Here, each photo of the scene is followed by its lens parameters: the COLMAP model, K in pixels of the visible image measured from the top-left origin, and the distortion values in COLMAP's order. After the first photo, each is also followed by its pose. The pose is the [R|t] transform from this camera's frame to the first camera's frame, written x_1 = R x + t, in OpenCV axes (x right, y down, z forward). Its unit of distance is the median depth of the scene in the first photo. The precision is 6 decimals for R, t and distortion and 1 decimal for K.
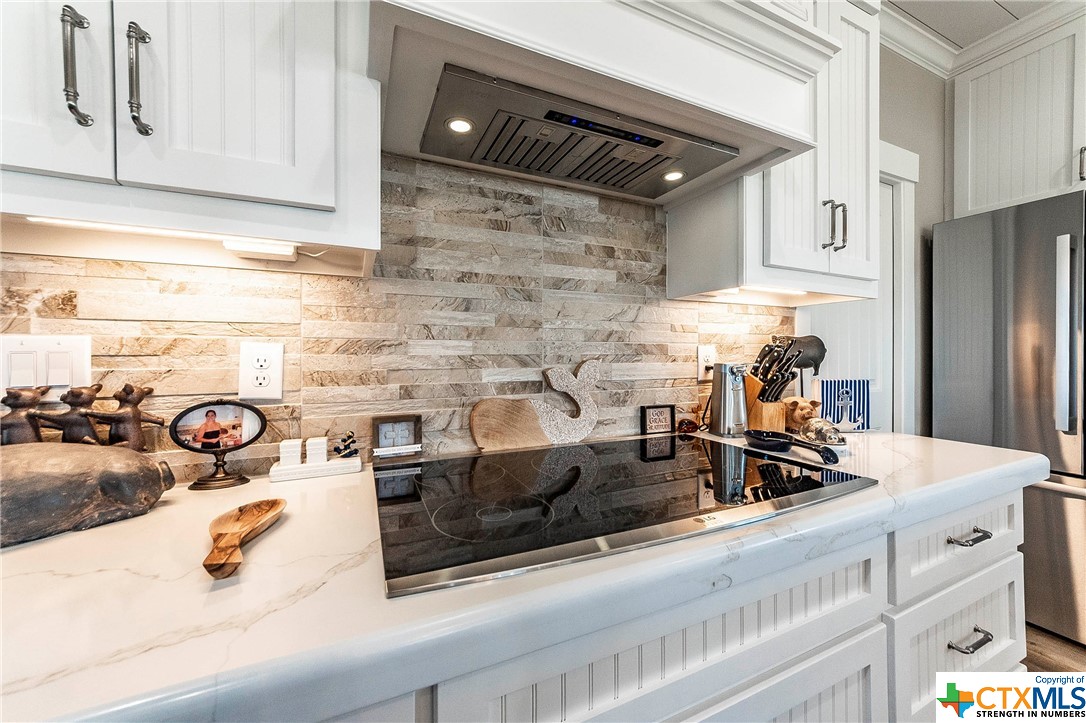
lens RADIAL K [[393.6, 0, 536.0], [0, 393.6, 355.2], [0, 0, 1]] dist [-0.003456, 0.001413]
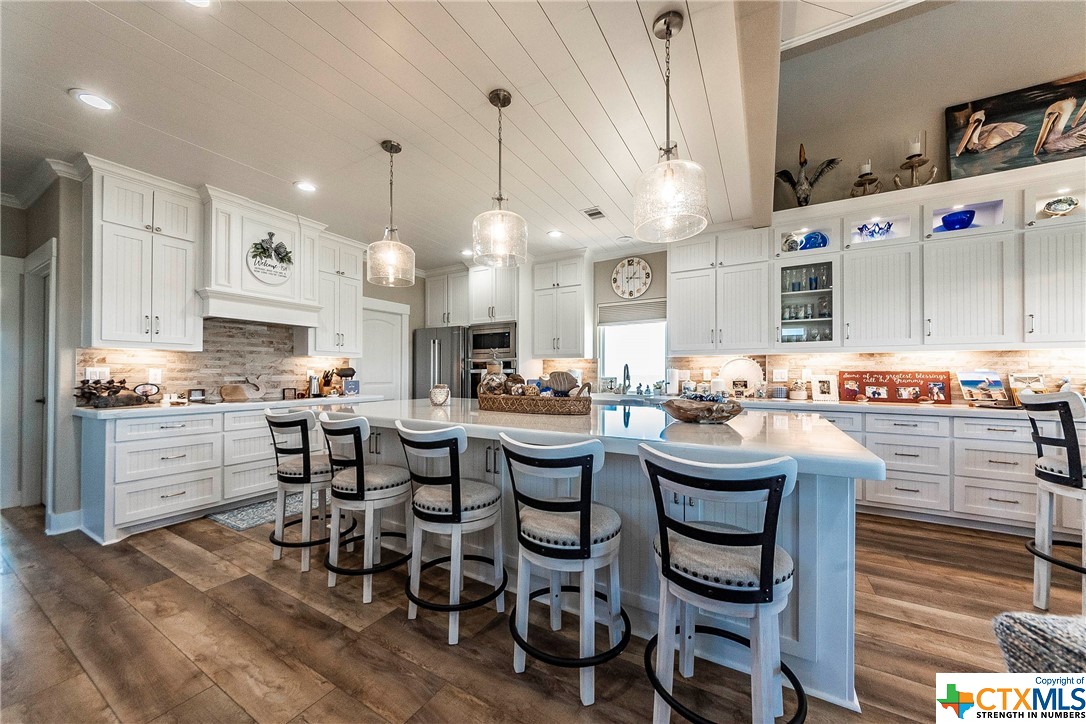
lens RADIAL K [[393.6, 0, 536.4], [0, 393.6, 372.0], [0, 0, 1]] dist [-0.003456, 0.001413]
pose [[0.810974, 0.004465, 0.585065, 0.067771], [0.001459, 0.999952, -0.009654, 0.028338], [-0.585081, 0.008683, 0.810929, -3.367132]]
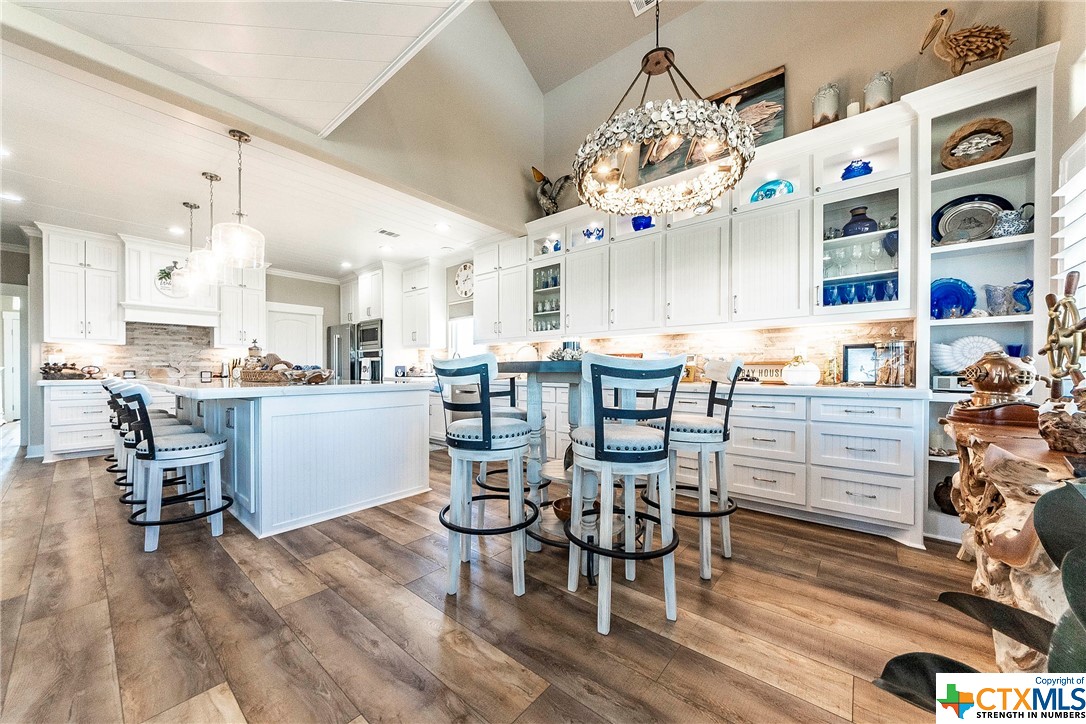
lens RADIAL K [[393.6, 0, 542.0], [0, 393.6, 374.7], [0, 0, 1]] dist [-0.003456, 0.001413]
pose [[0.897327, -0.005500, 0.441333, 2.070661], [0.003156, 0.999977, 0.006046, 0.170932], [-0.441356, -0.004032, 0.897323, -5.588993]]
